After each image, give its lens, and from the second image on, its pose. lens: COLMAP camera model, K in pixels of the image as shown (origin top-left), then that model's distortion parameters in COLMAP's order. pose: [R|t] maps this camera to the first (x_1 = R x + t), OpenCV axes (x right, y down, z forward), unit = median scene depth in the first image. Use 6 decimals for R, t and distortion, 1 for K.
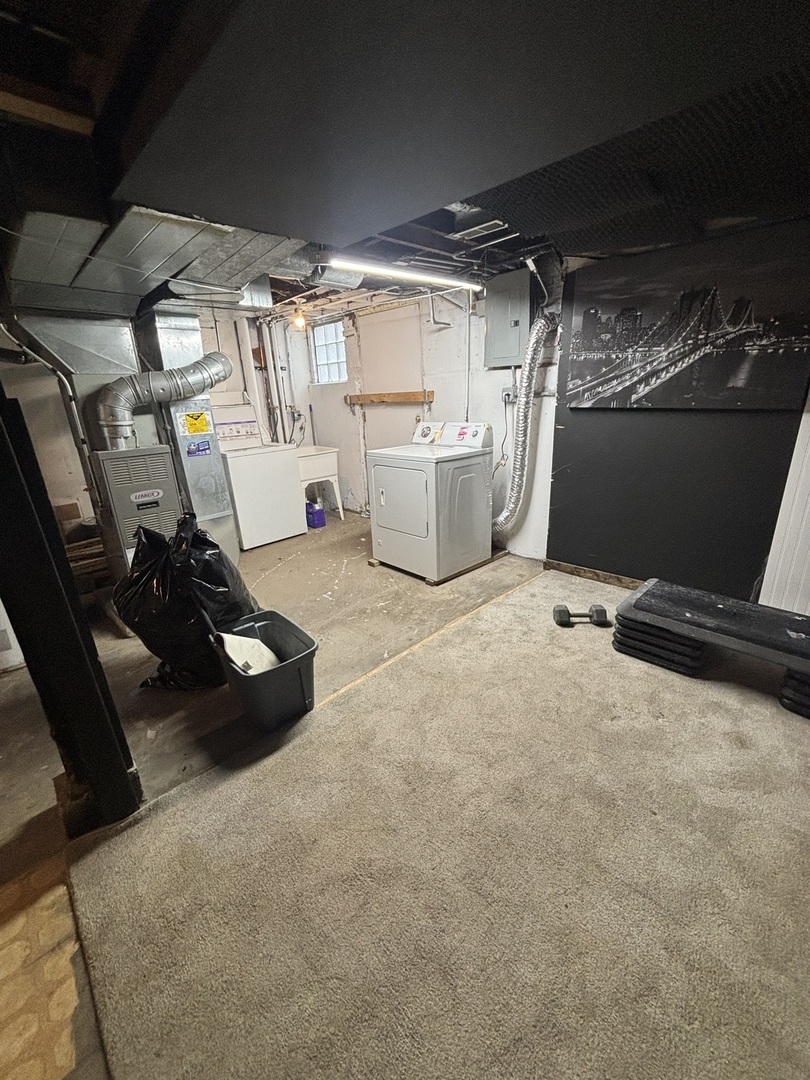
lens RADIAL K [[436.1, 0, 404.1], [0, 436.1, 535.4], [0, 0, 1]] dist [0.001062, -0.000122]
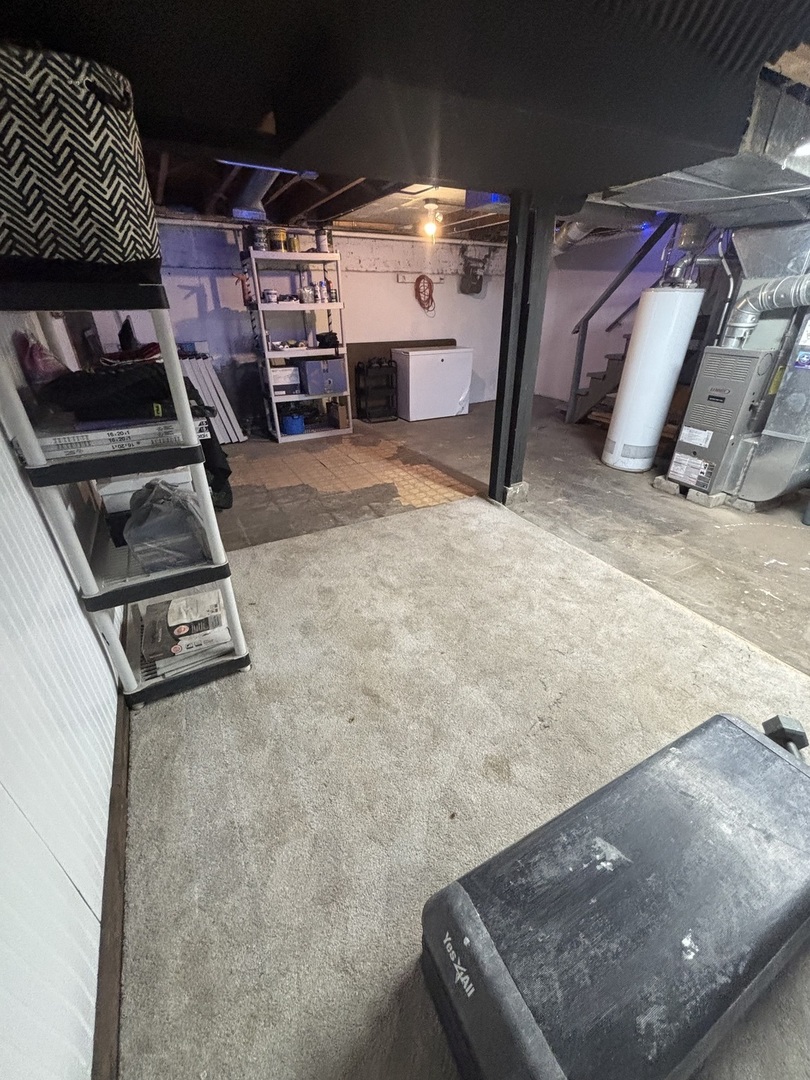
lens RADIAL K [[436.1, 0, 409.8], [0, 436.1, 534.1], [0, 0, 1]] dist [0.001062, -0.000122]
pose [[-0.267658, 0.489478, -0.829922, 0.582121], [-0.288682, 0.781040, 0.553750, -0.142339], [0.919251, 0.387799, -0.067748, 0.321006]]
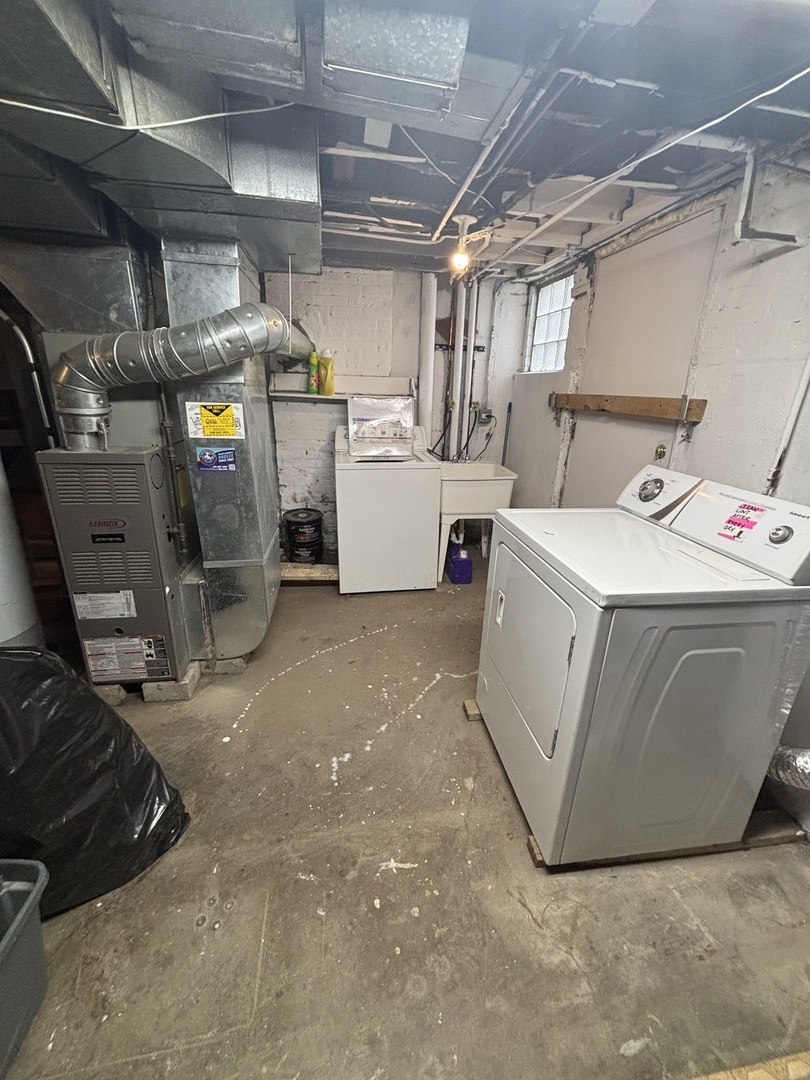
lens RADIAL K [[436.1, 0, 403.5], [0, 436.1, 535.7], [0, 0, 1]] dist [0.001062, -0.000122]
pose [[0.821499, 0.247593, -0.513651, 0.082078], [-0.236399, 0.967632, 0.088343, -0.168251], [0.518898, 0.048852, 0.853439, 0.477539]]
